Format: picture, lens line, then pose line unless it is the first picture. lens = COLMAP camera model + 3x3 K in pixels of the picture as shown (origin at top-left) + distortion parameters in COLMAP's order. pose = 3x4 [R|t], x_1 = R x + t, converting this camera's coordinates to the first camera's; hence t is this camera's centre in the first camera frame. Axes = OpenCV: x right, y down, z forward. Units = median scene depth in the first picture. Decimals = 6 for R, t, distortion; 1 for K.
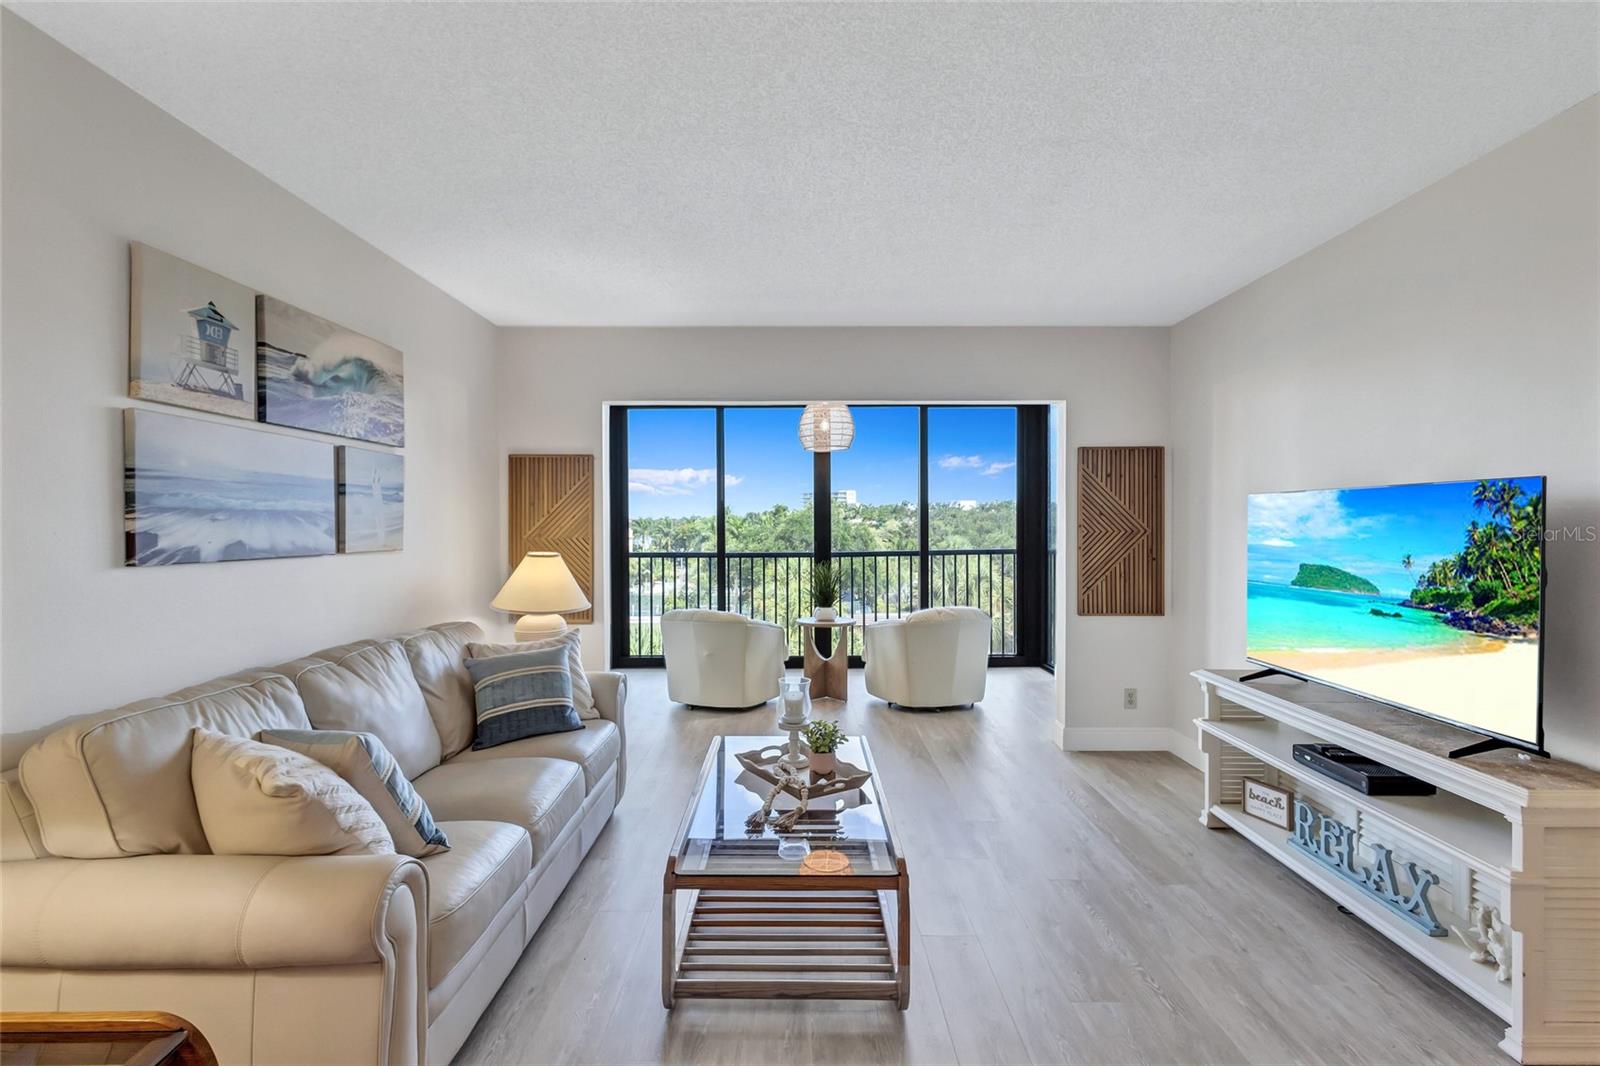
lens RADIAL K [[748.4, 0, 796.0], [0, 748.4, 526.1], [0, 0, 1]] dist [0.010273, -0.000637]
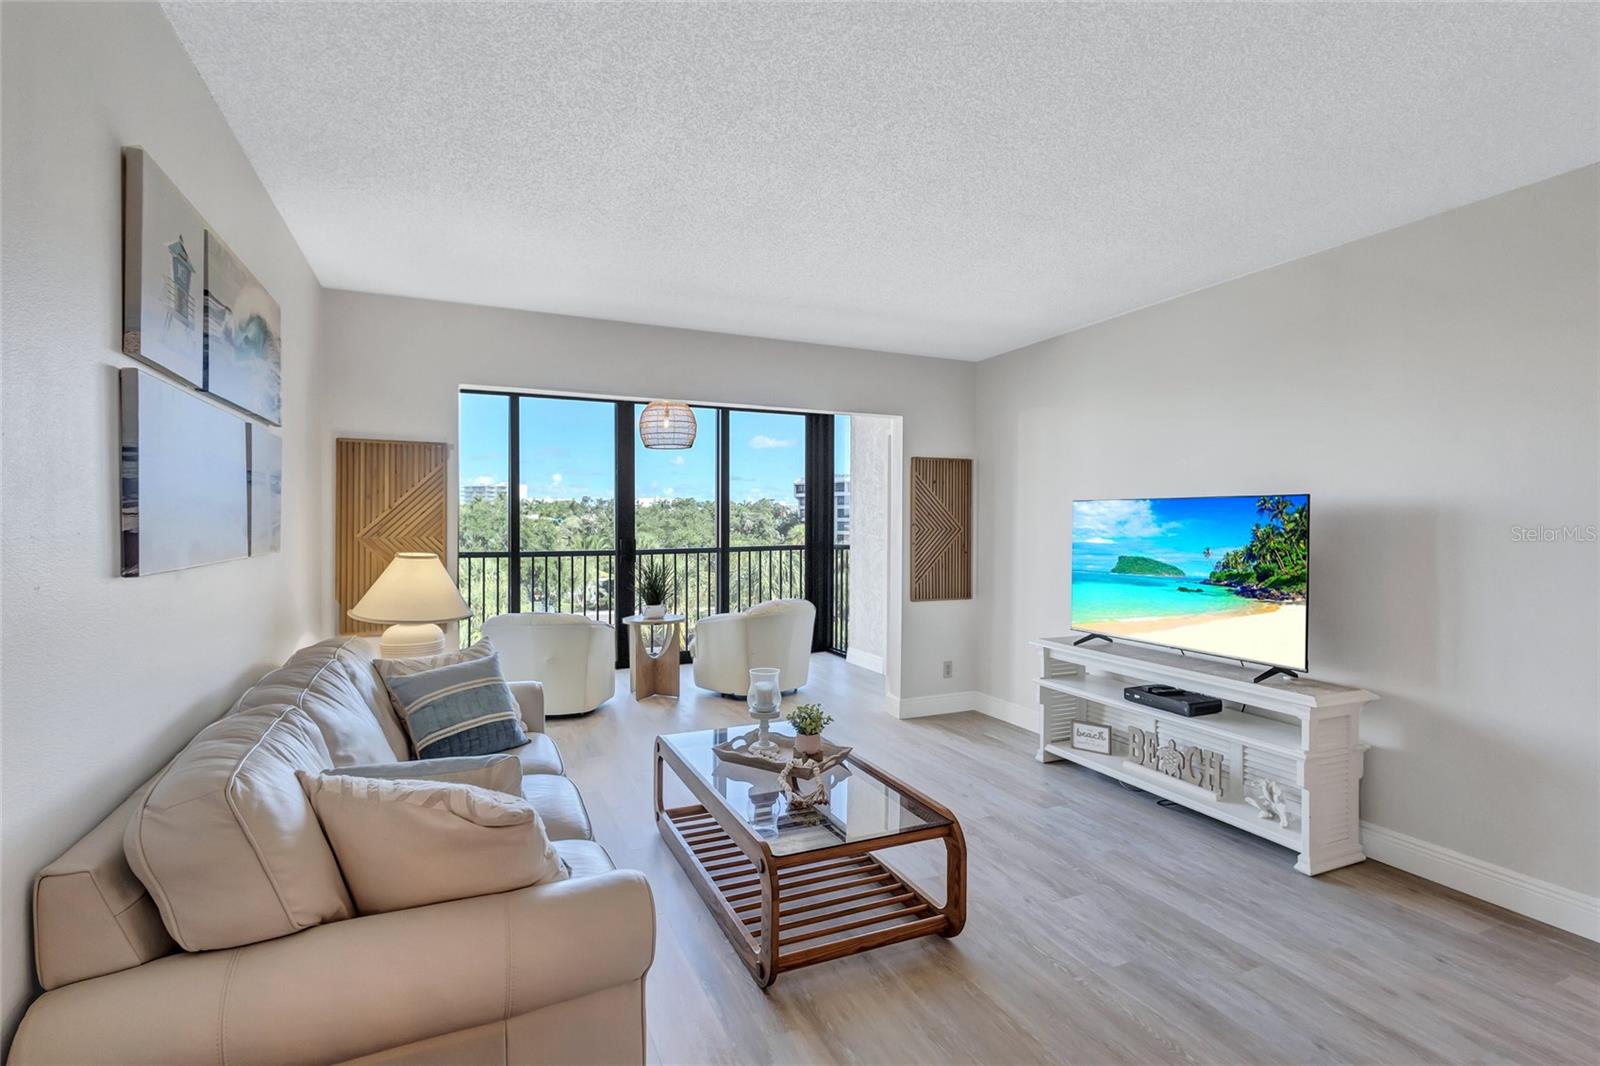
lens RADIAL K [[748.4, 0, 796.0], [0, 748.4, 526.1], [0, 0, 1]] dist [0.010273, -0.000637]
pose [[0.909903, 0.003424, 0.414808, -0.458720], [-0.005243, 0.999981, 0.003246, -0.002803], [-0.414789, -0.005128, 0.909903, 0.026914]]
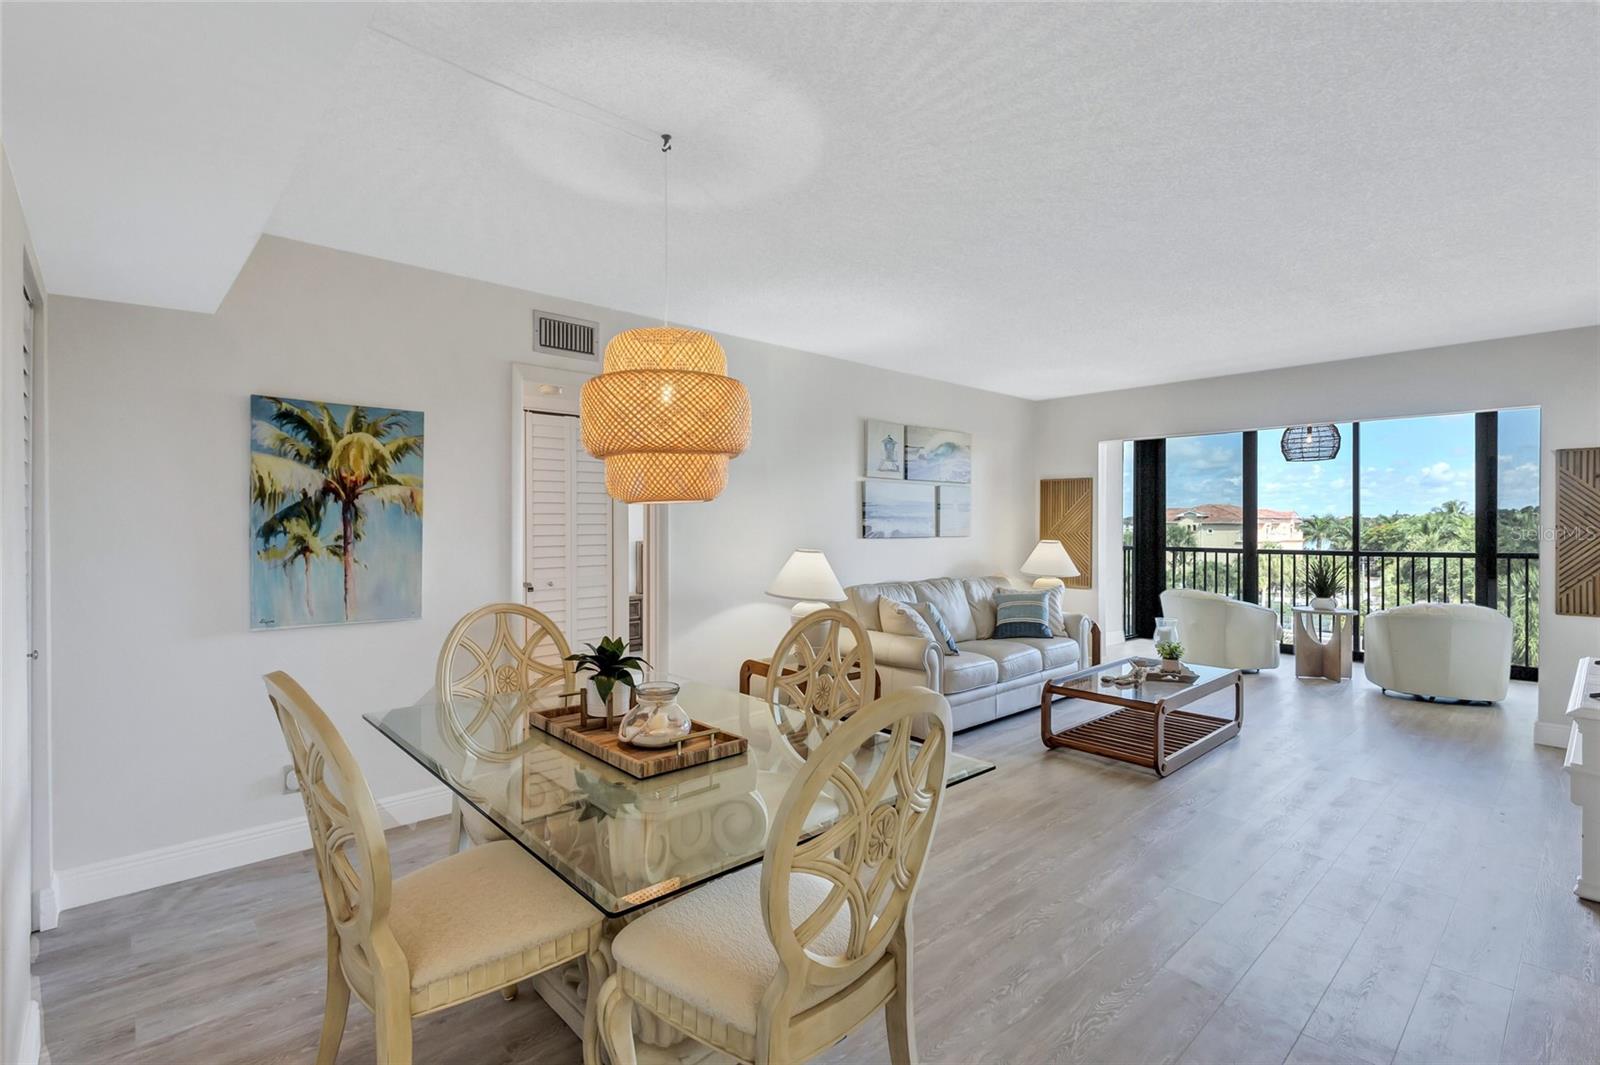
lens RADIAL K [[748.4, 0, 796.0], [0, 748.4, 525.6], [0, 0, 1]] dist [0.010273, -0.000637]
pose [[0.681875, 0.005450, -0.731448, 0.743210], [-0.005426, 0.999982, 0.002393, 0.002100], [0.731448, 0.002337, 0.681893, -0.820319]]
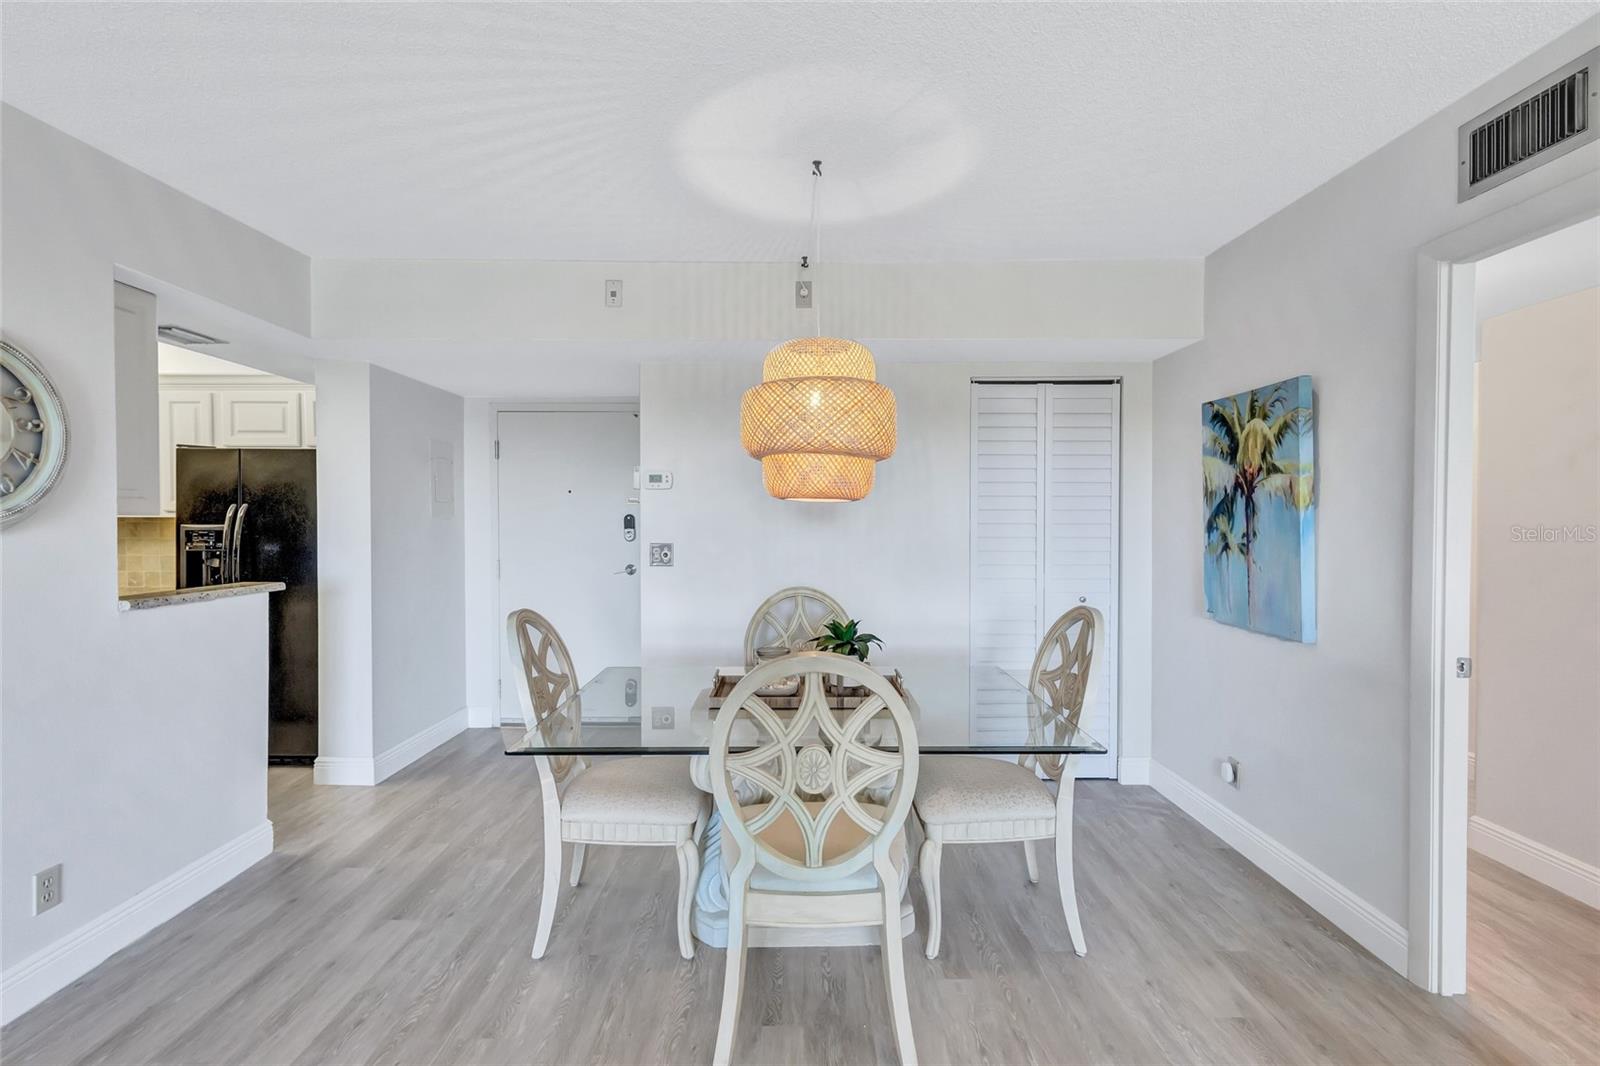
lens RADIAL K [[748.4, 0, 796.0], [0, 748.4, 526.1], [0, 0, 1]] dist [0.010273, -0.000637]
pose [[-0.999993, 0.001723, 0.003388, 0.030018], [0.001771, 0.999900, 0.014040, -0.002356], [-0.003364, 0.014046, -0.999896, 0.602101]]
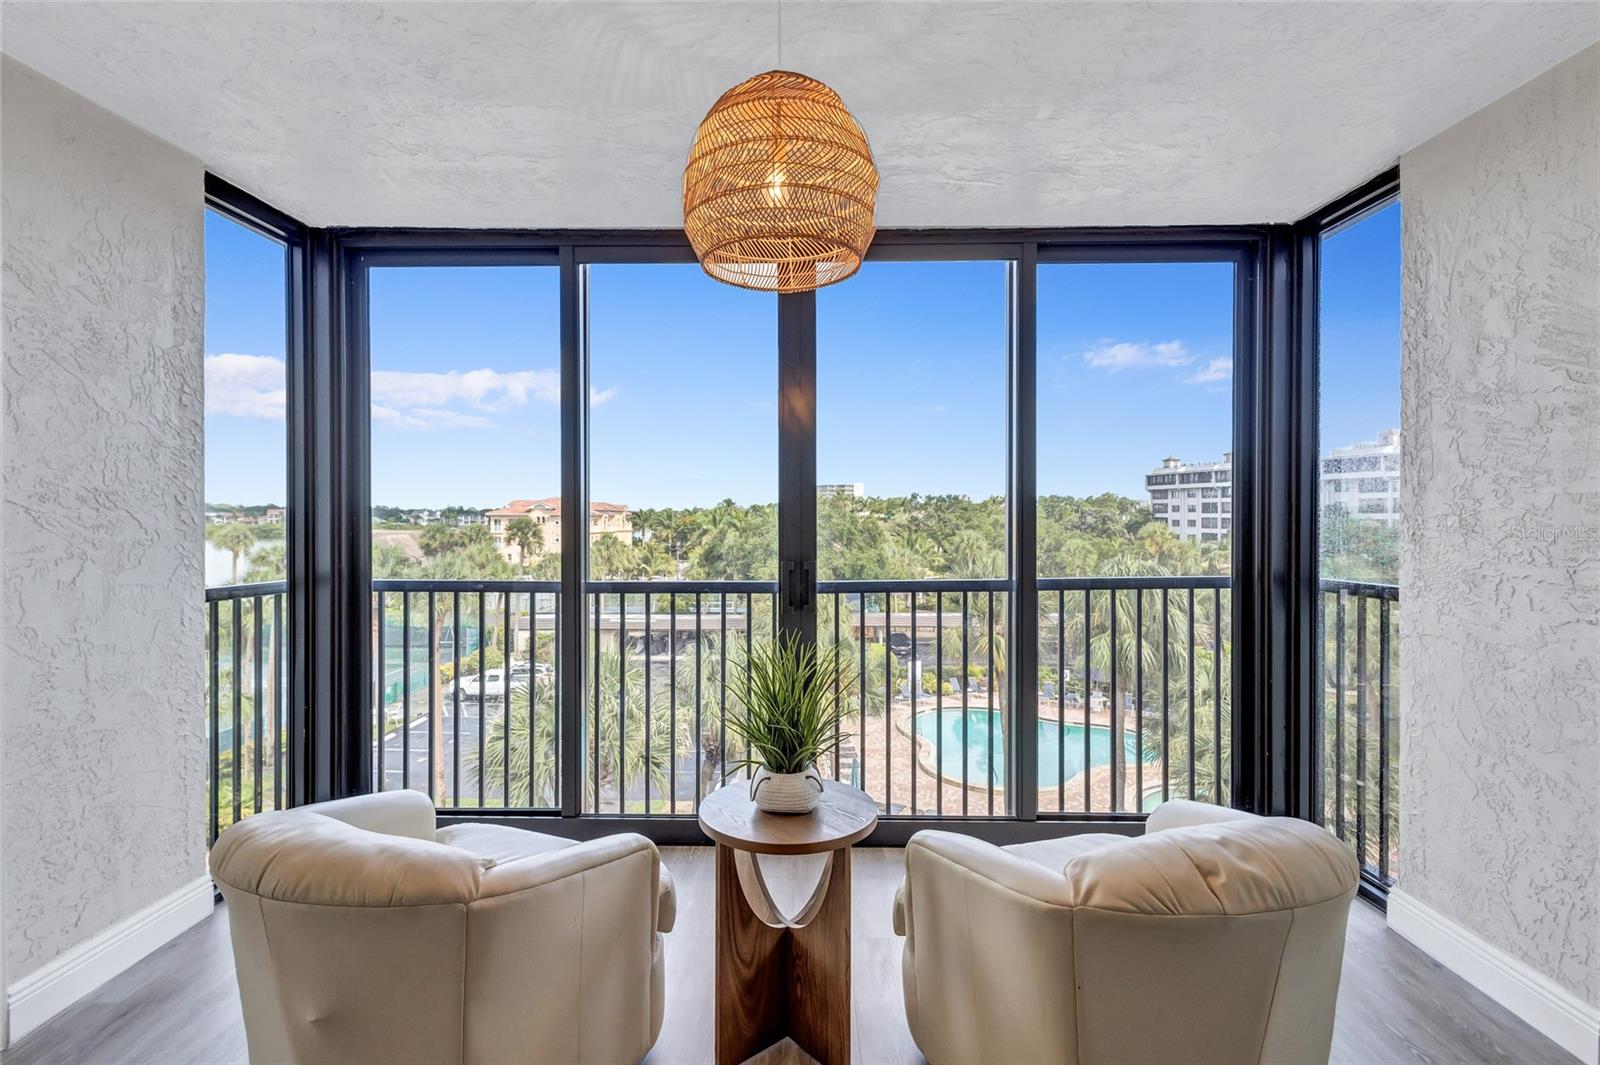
lens RADIAL K [[748.4, 0, 796.0], [0, 748.4, 525.6], [0, 0, 1]] dist [0.010273, -0.000637]
pose [[0.999952, 0.004104, -0.008878, 0.104604], [-0.004021, 0.999948, 0.009328, -0.011031], [0.008916, -0.009292, 0.999917, 1.495240]]
